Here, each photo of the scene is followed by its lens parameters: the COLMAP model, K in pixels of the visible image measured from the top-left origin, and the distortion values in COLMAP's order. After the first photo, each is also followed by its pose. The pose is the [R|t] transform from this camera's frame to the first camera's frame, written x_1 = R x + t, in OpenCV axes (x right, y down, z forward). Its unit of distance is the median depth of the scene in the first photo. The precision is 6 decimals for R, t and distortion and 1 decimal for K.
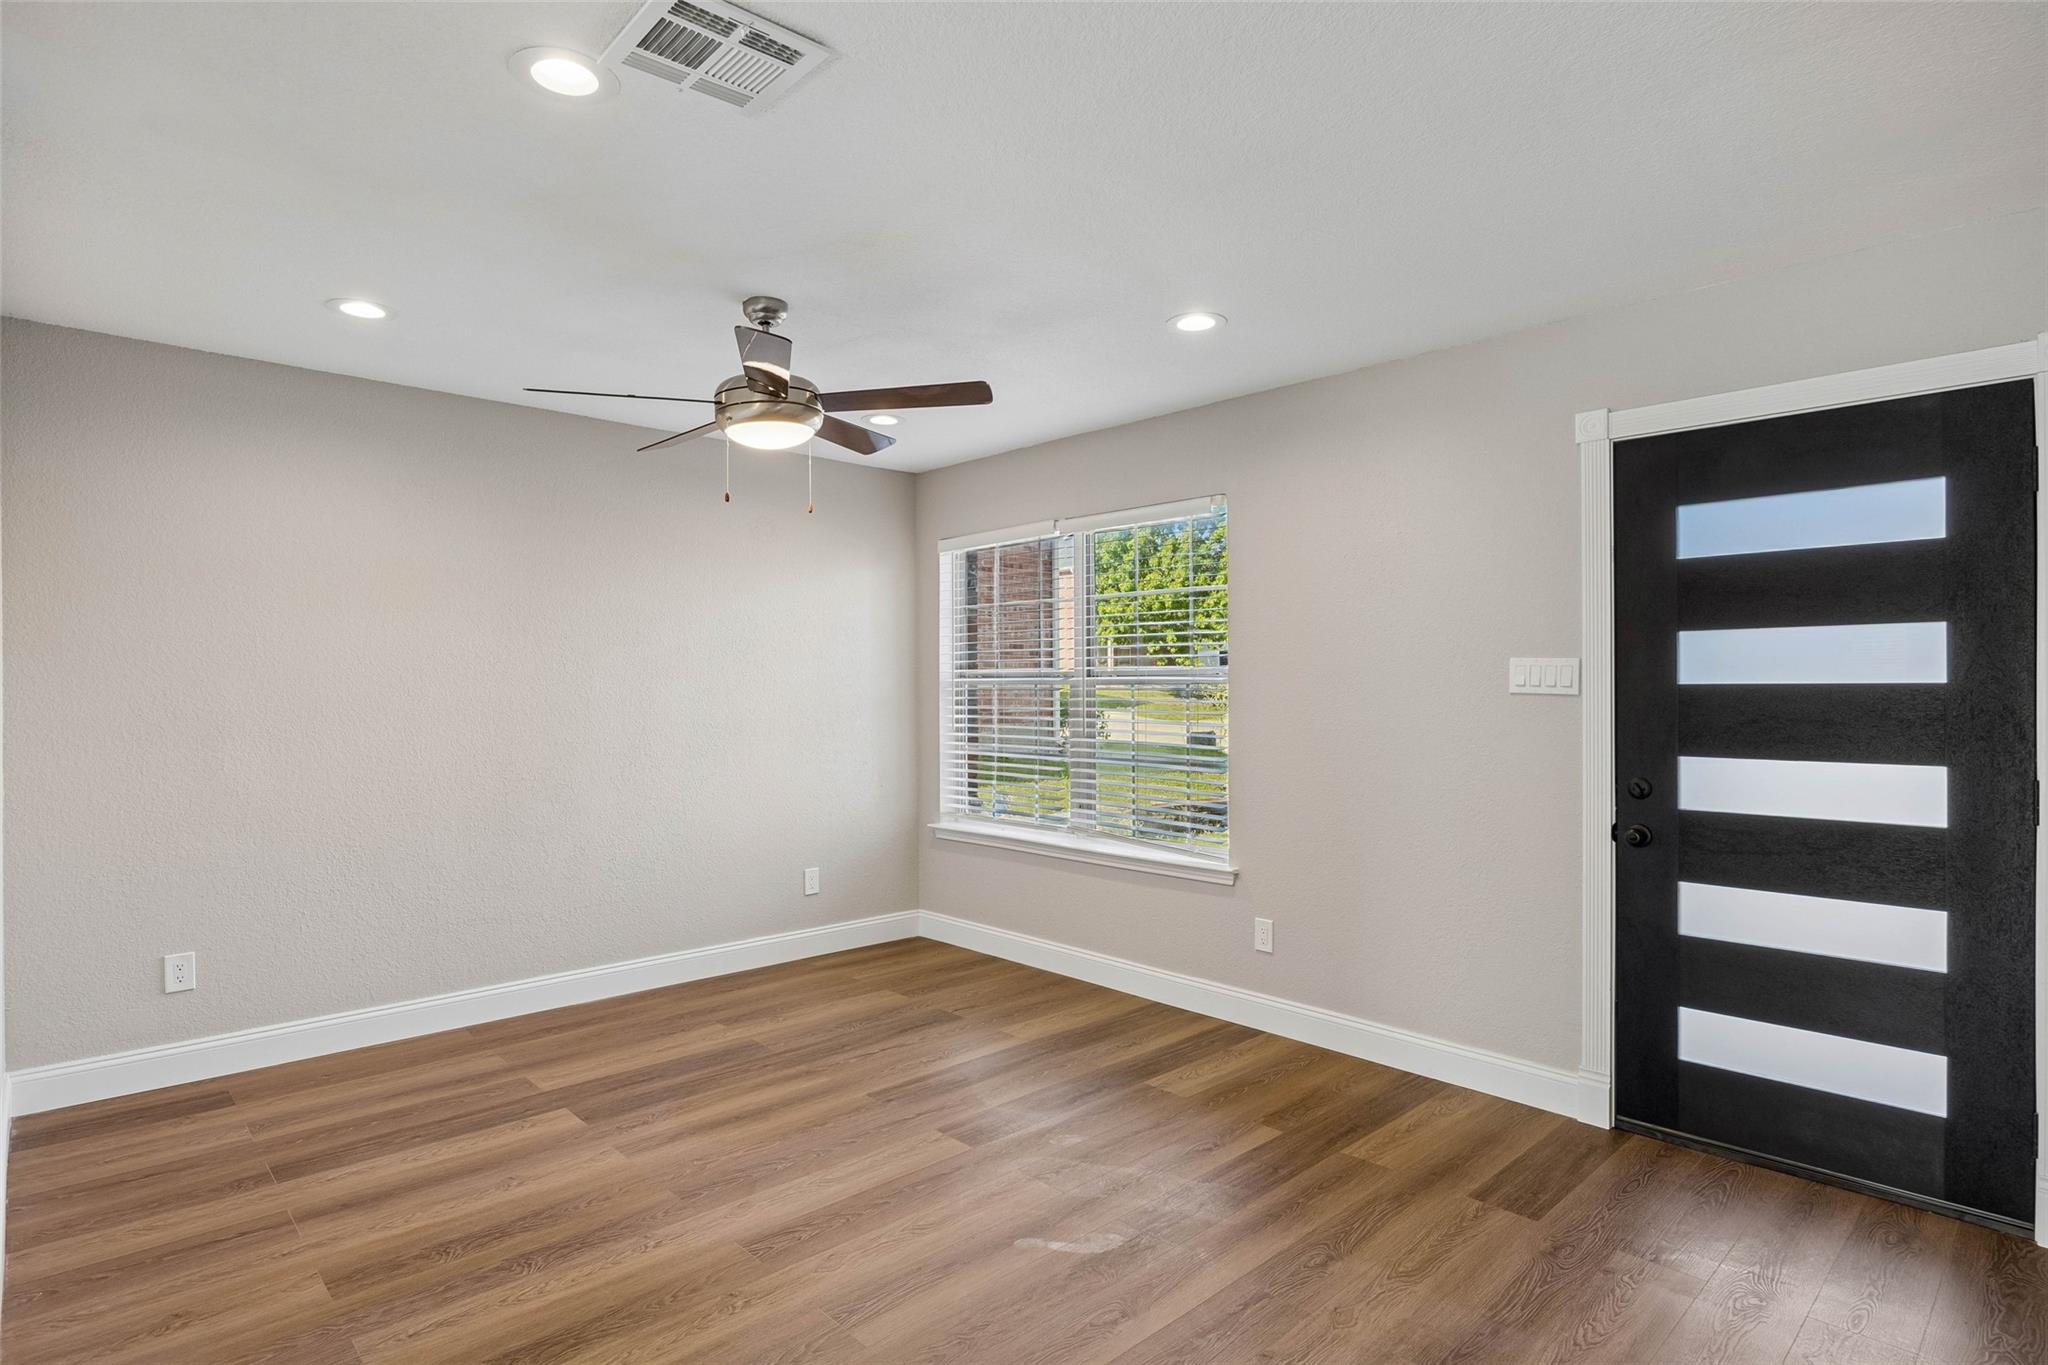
lens RADIAL K [[1062.7, 0, 1009.4], [0, 1062.7, 675.6], [0, 0, 1]] dist [-0.007239, 0.001585]
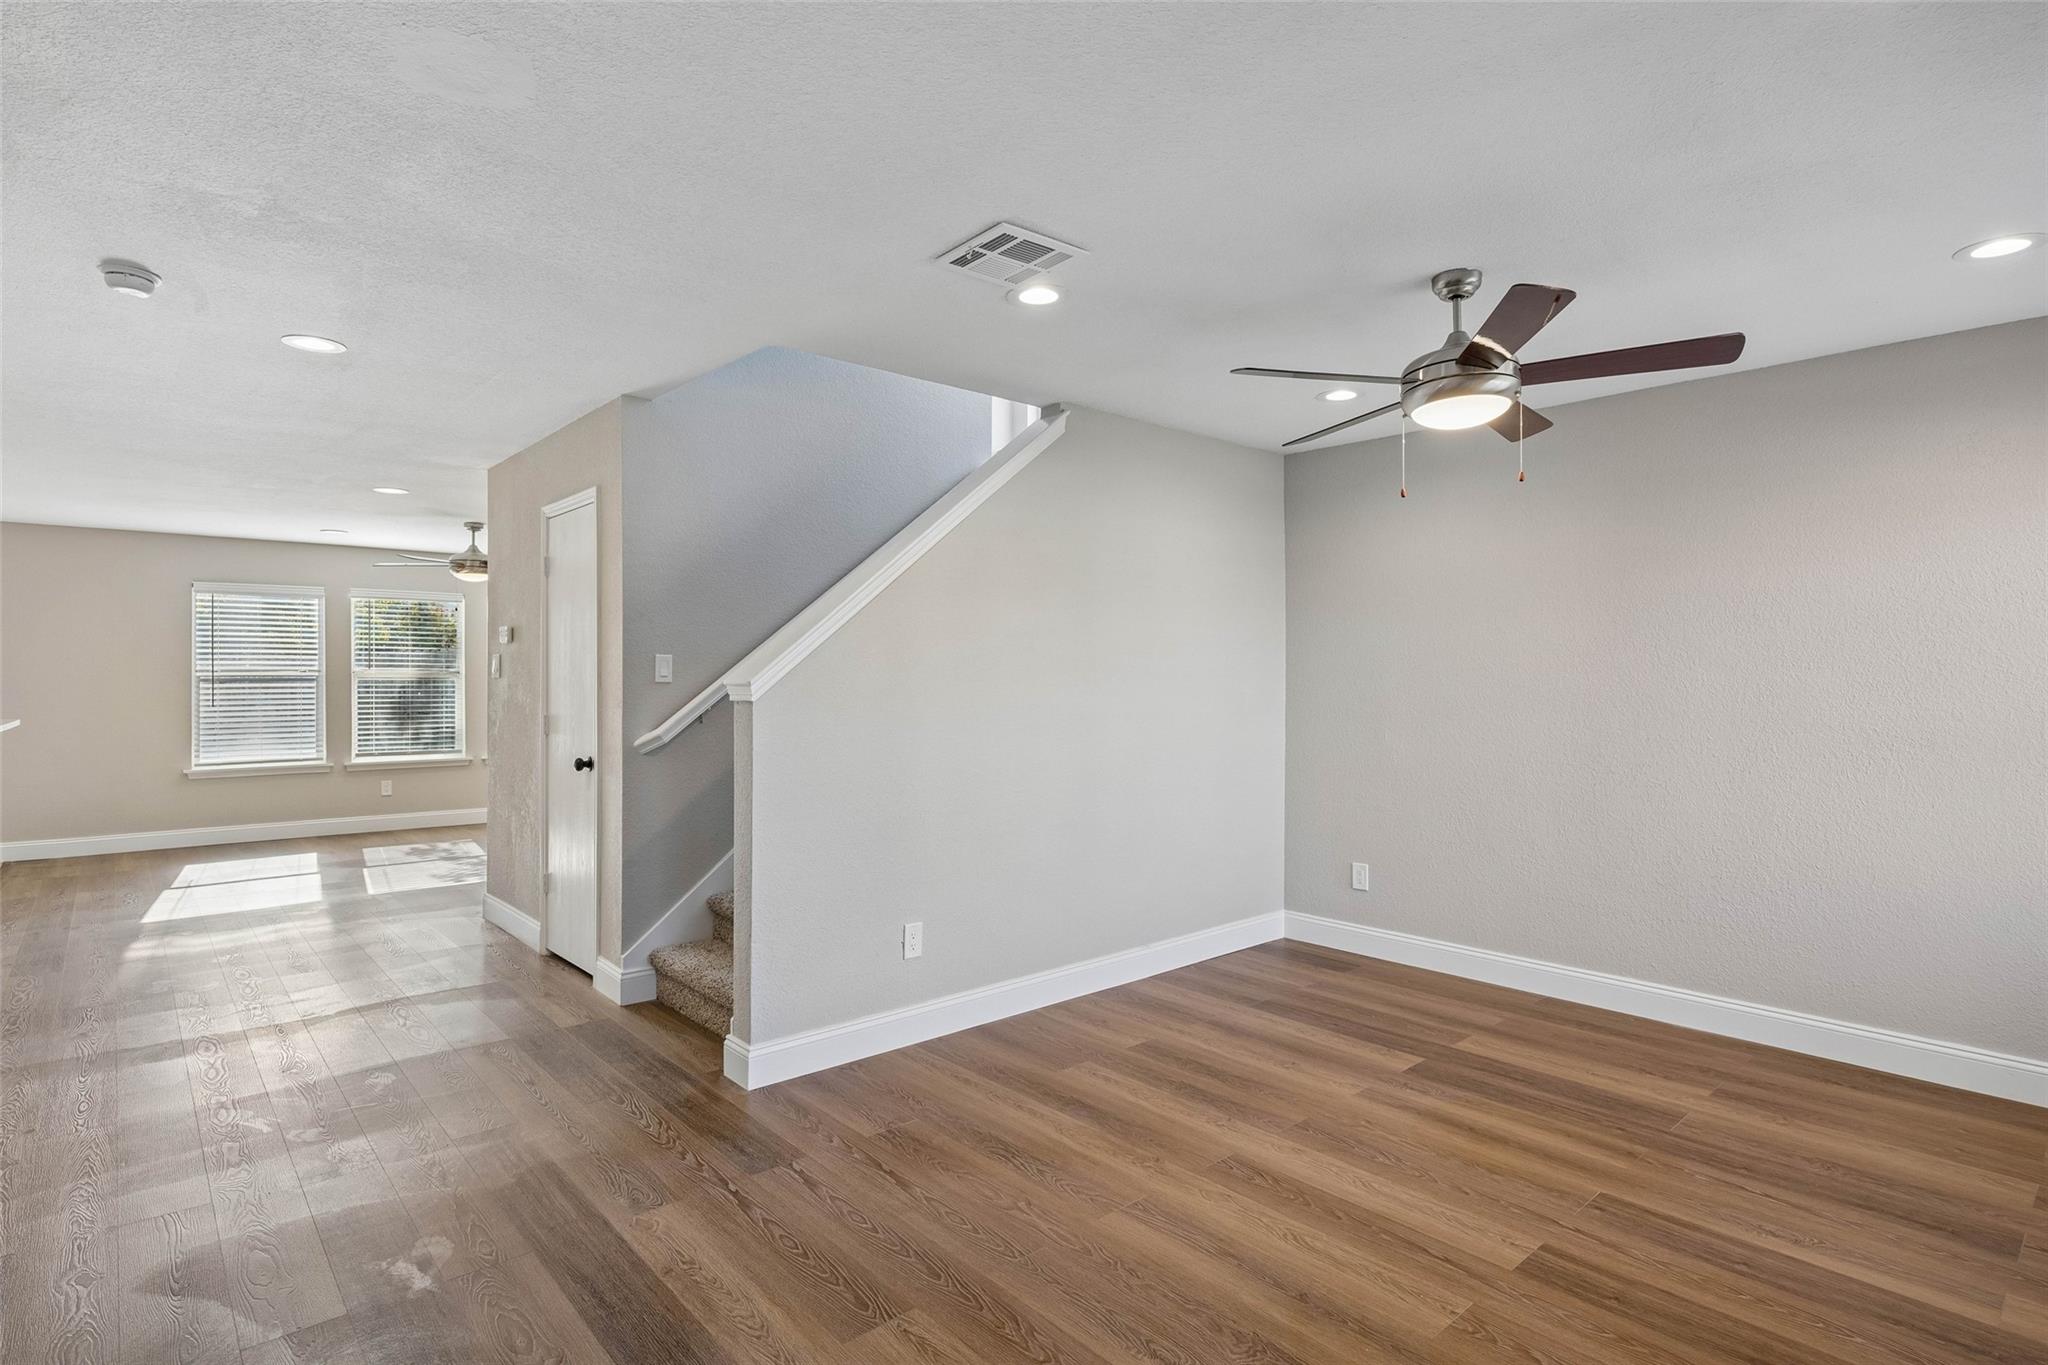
lens RADIAL K [[1041.6, 0, 1031.3], [0, 1041.6, 704.2], [0, 0, 1]] dist [0.001696, -0.000635]
pose [[-0.017308, 0.028717, -0.999438, 0.640726], [0.004209, 0.999581, 0.028649, 0.000891], [0.999841, -0.003710, -0.017422, 0.574378]]
